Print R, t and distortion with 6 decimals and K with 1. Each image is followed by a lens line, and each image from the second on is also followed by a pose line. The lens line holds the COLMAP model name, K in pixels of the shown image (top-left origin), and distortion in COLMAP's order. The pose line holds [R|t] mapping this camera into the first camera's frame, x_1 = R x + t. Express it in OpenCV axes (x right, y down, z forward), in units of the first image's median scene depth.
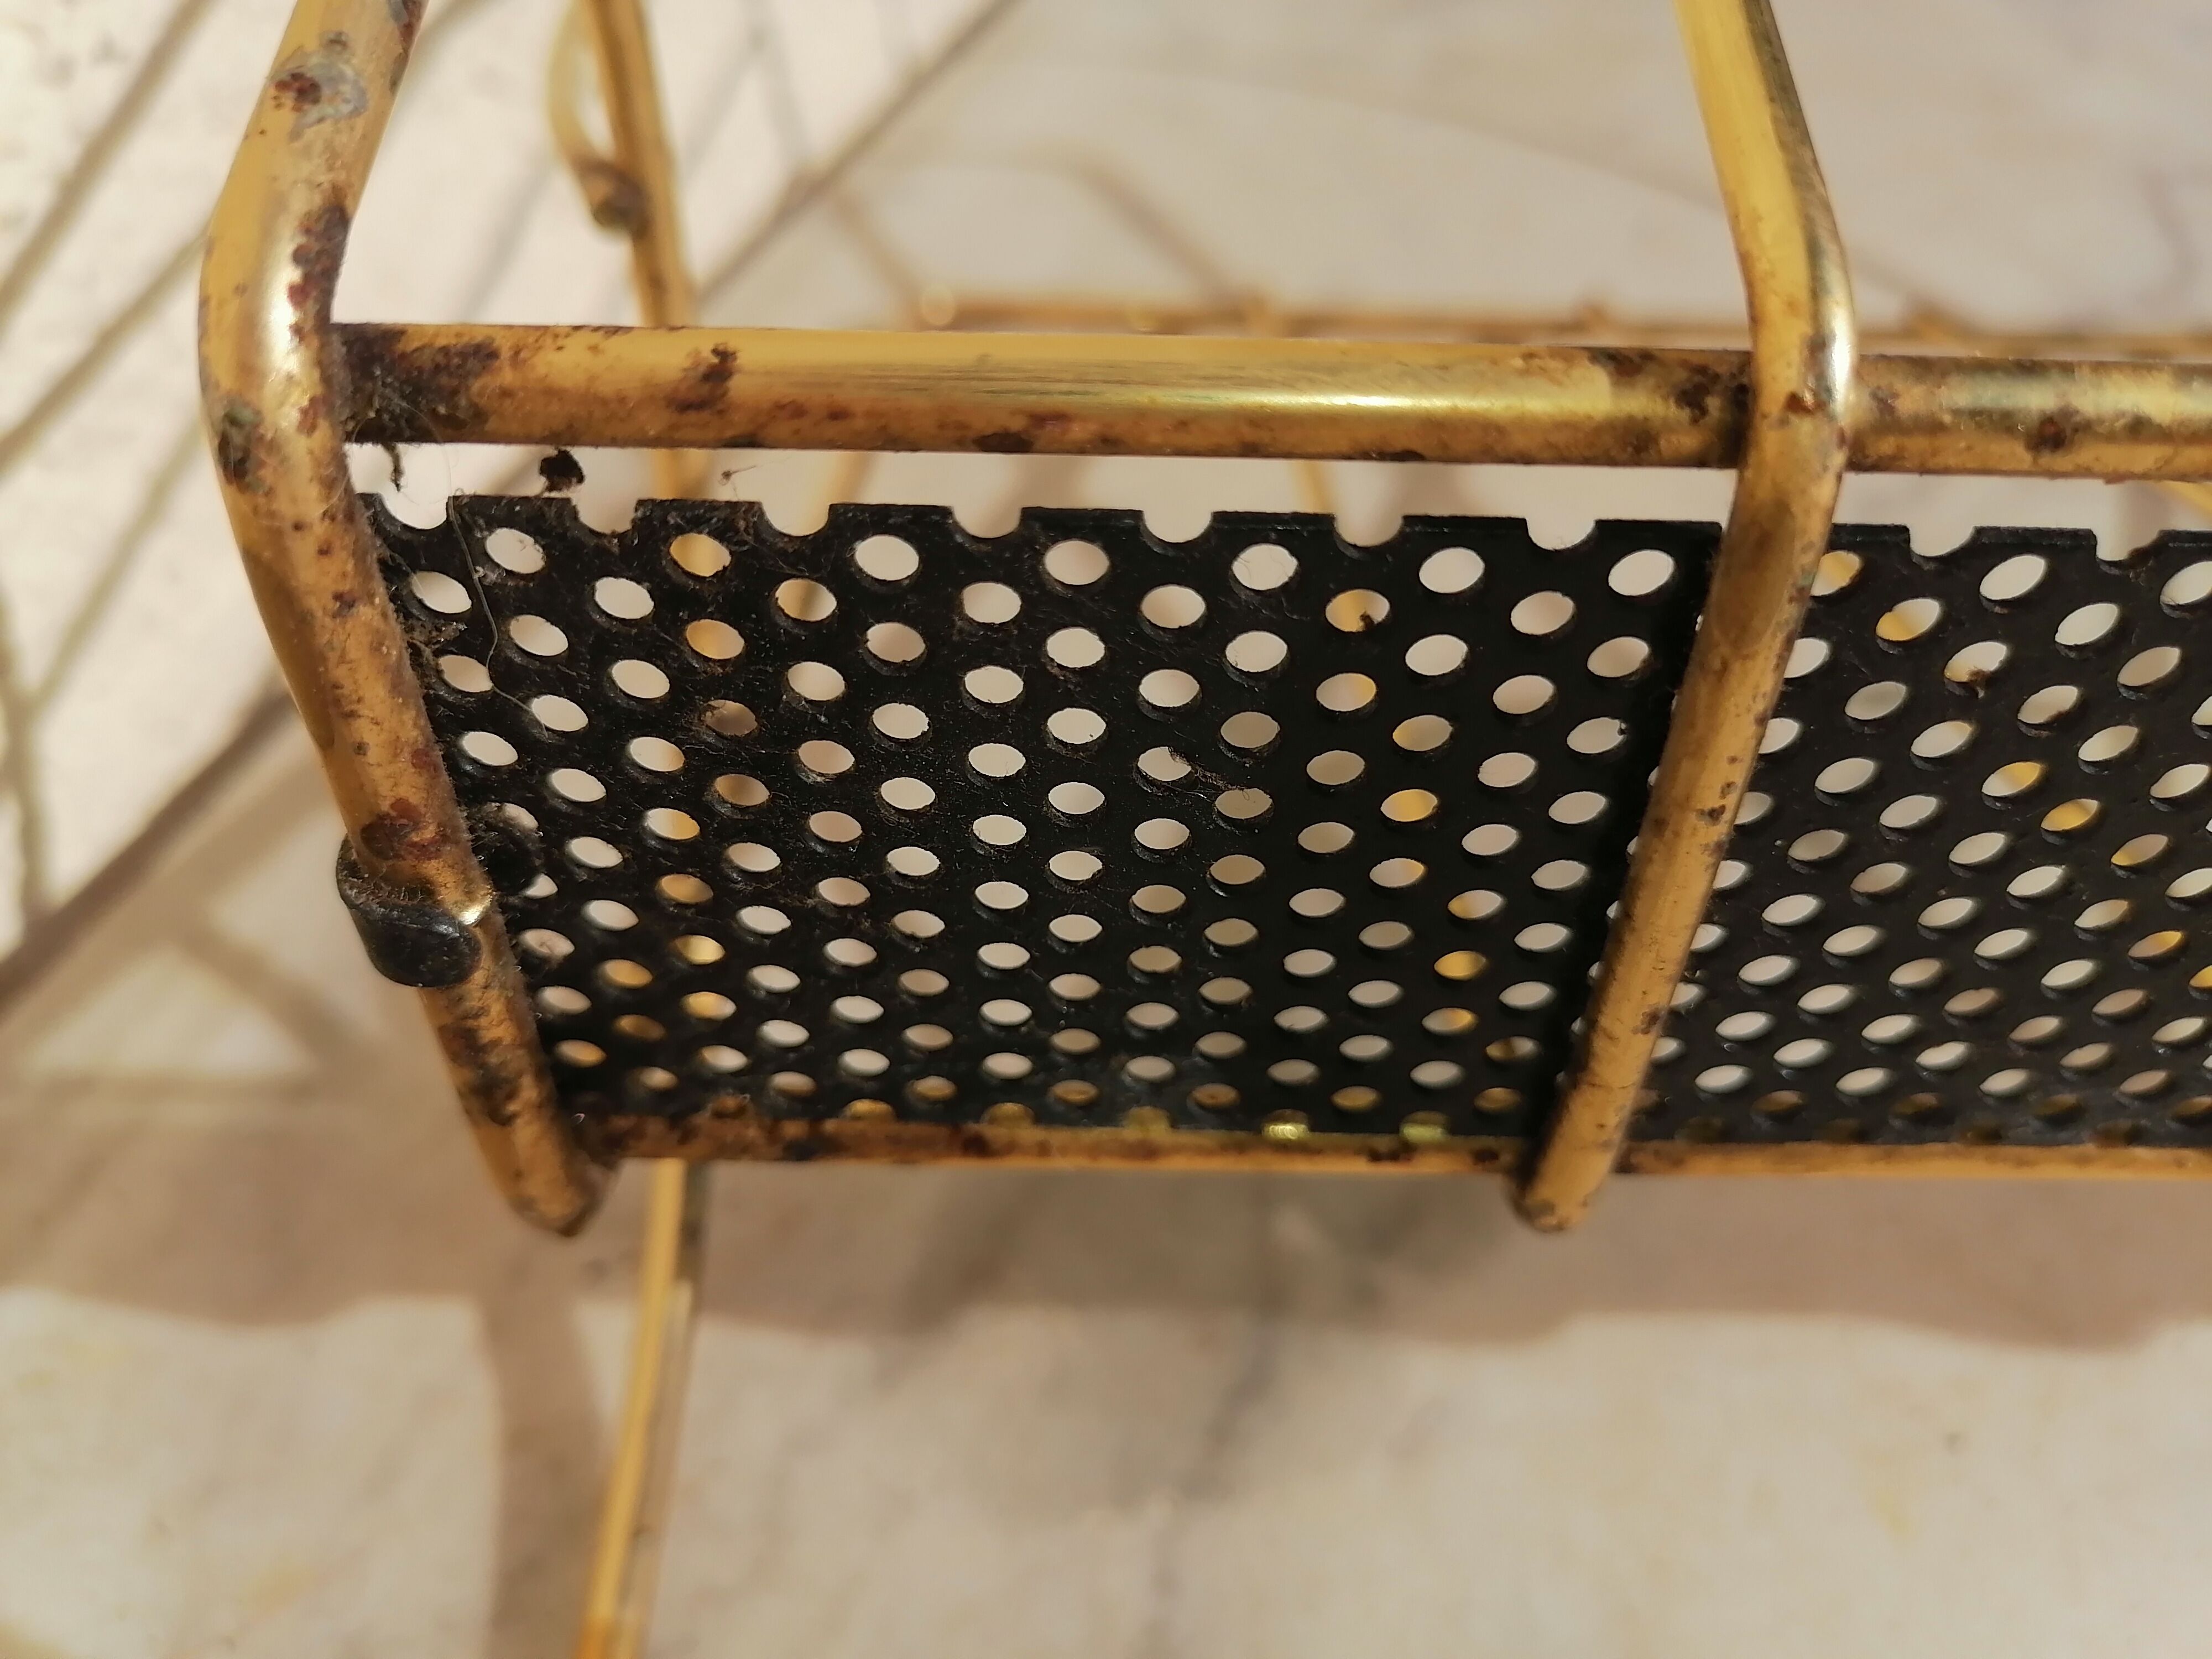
lens RADIAL K [[1782.4, 0, 1106.0], [0, 1782.4, 829.5], [0, 0, 1]] dist [-0.014452, -0.001994]
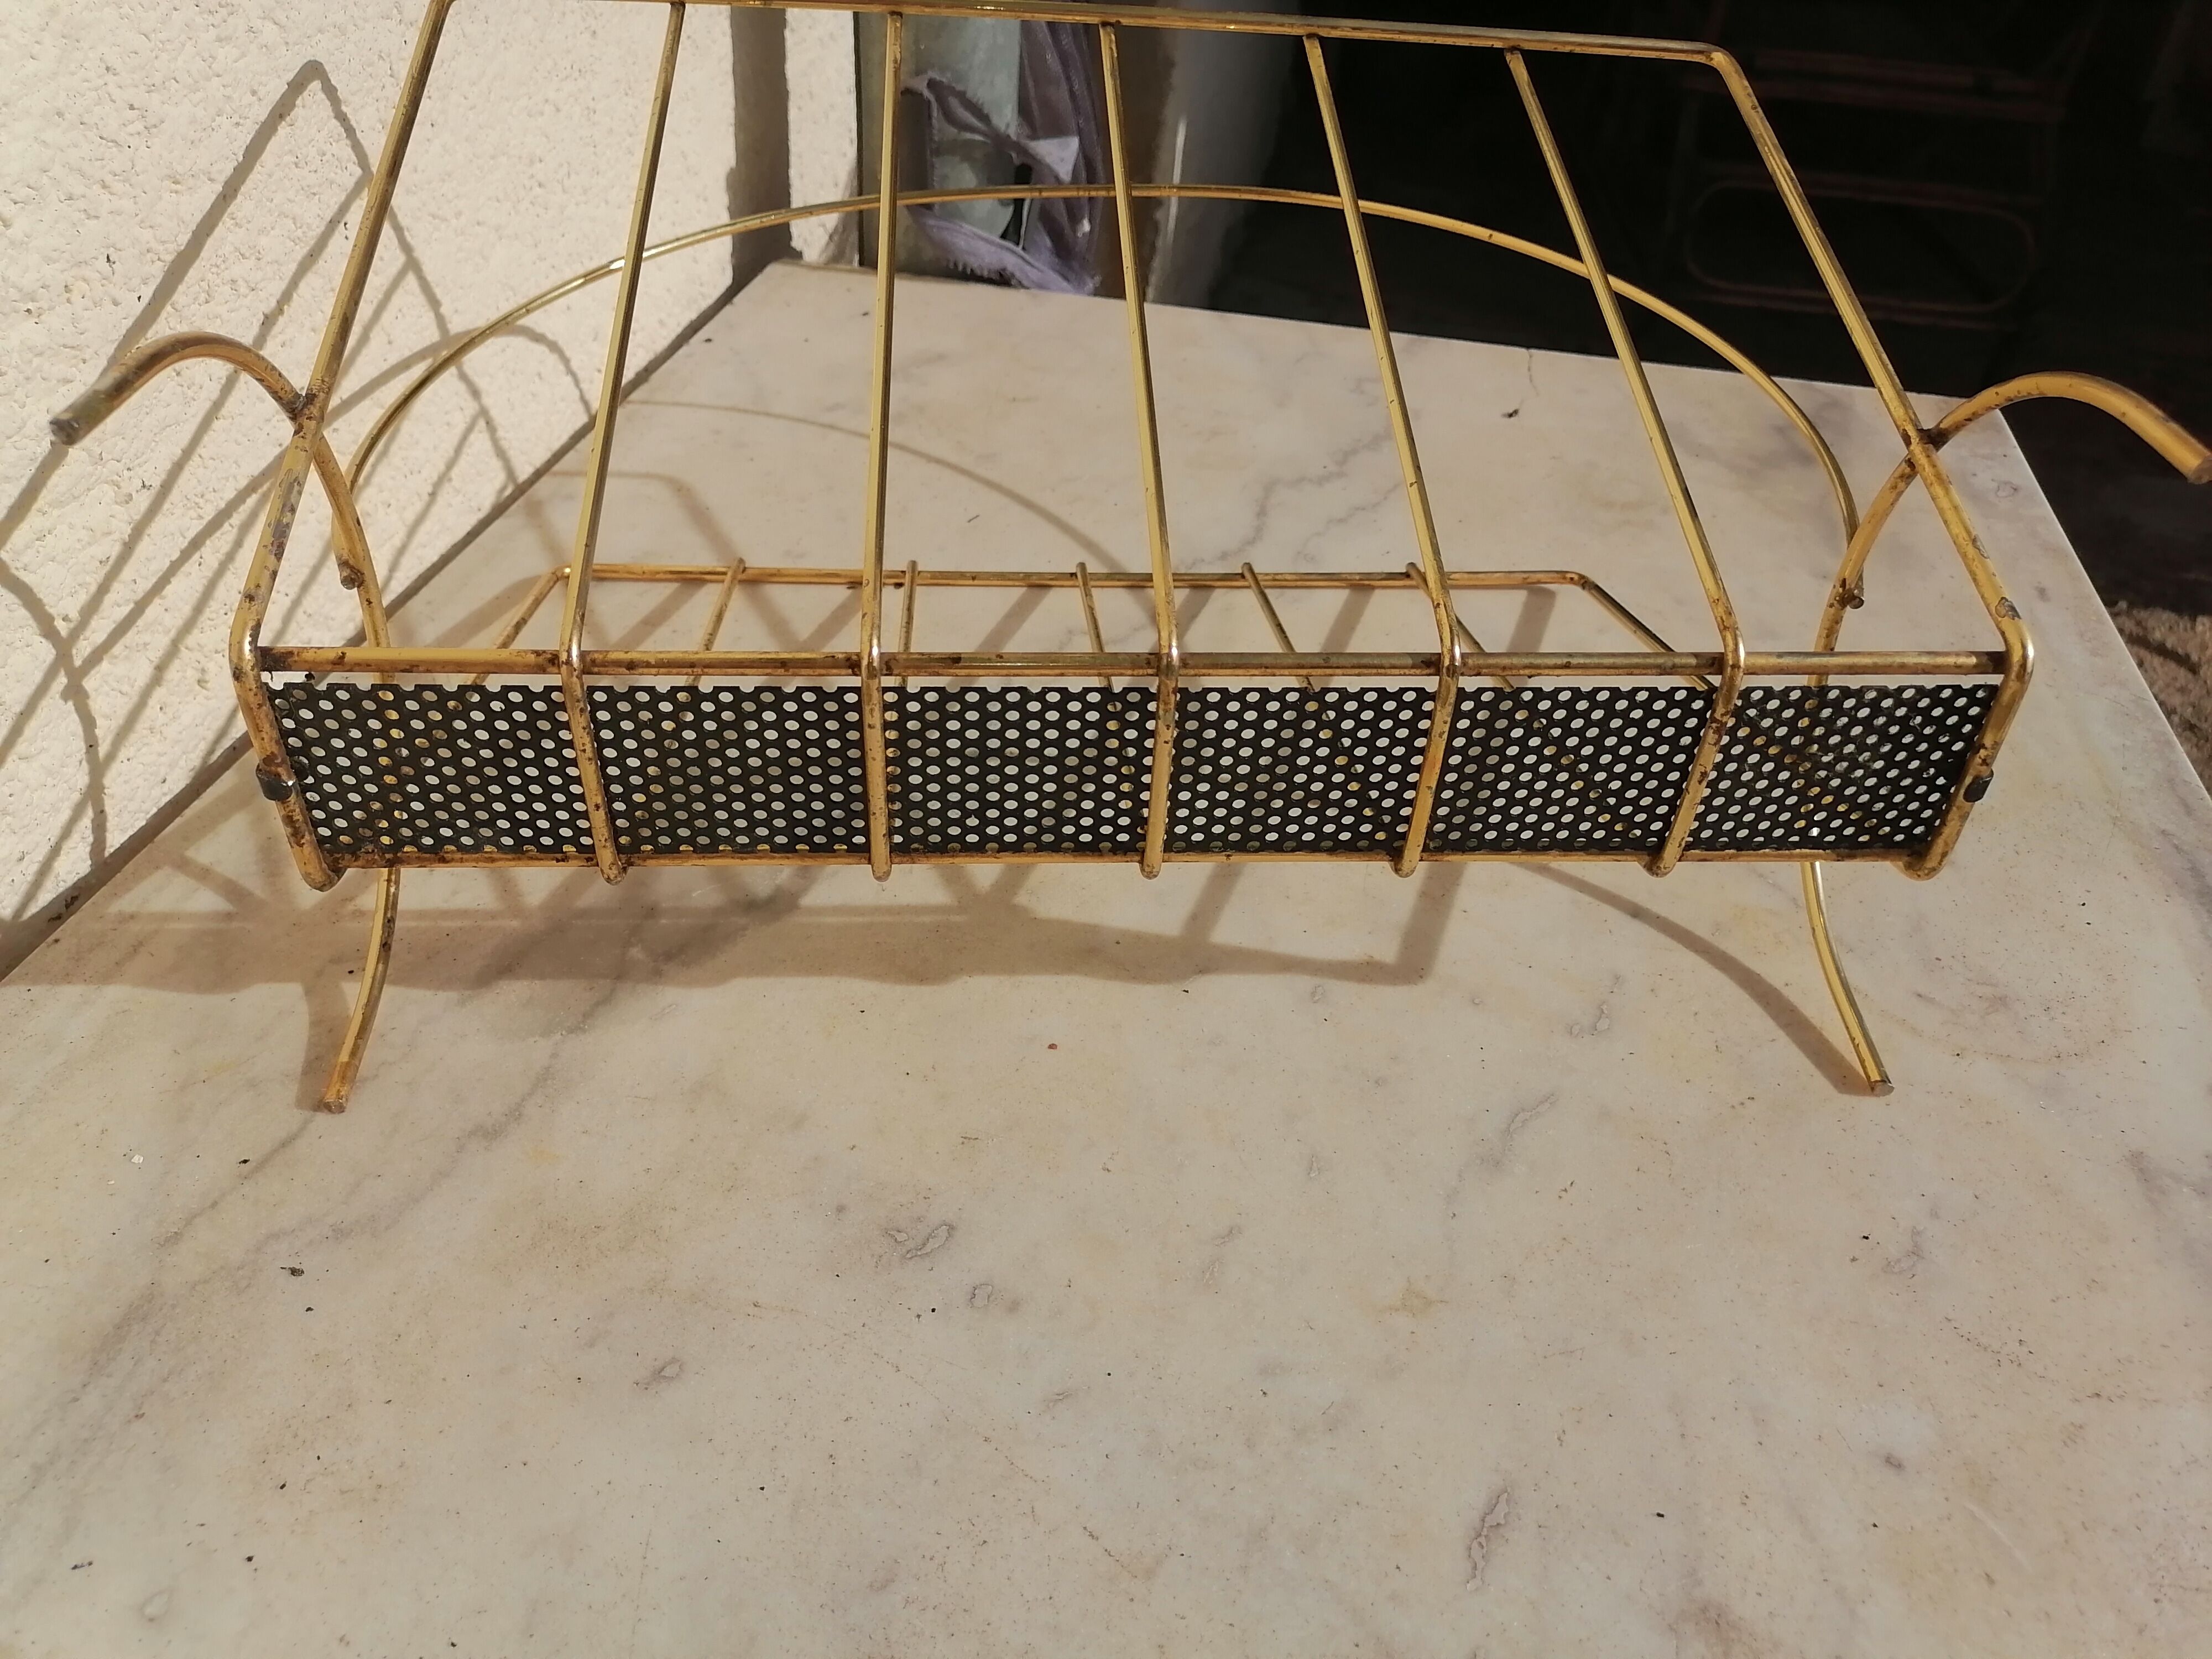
lens RADIAL K [[1624.4, 0, 1106.0], [0, 1624.4, 829.5], [0, 0, 1]] dist [0.012526, -0.001759]
pose [[0.995479, -0.019346, 0.092991, 0.941692], [0.025795, 0.997307, -0.068661, 0.373859], [-0.091412, 0.070749, 0.993297, -2.342790]]
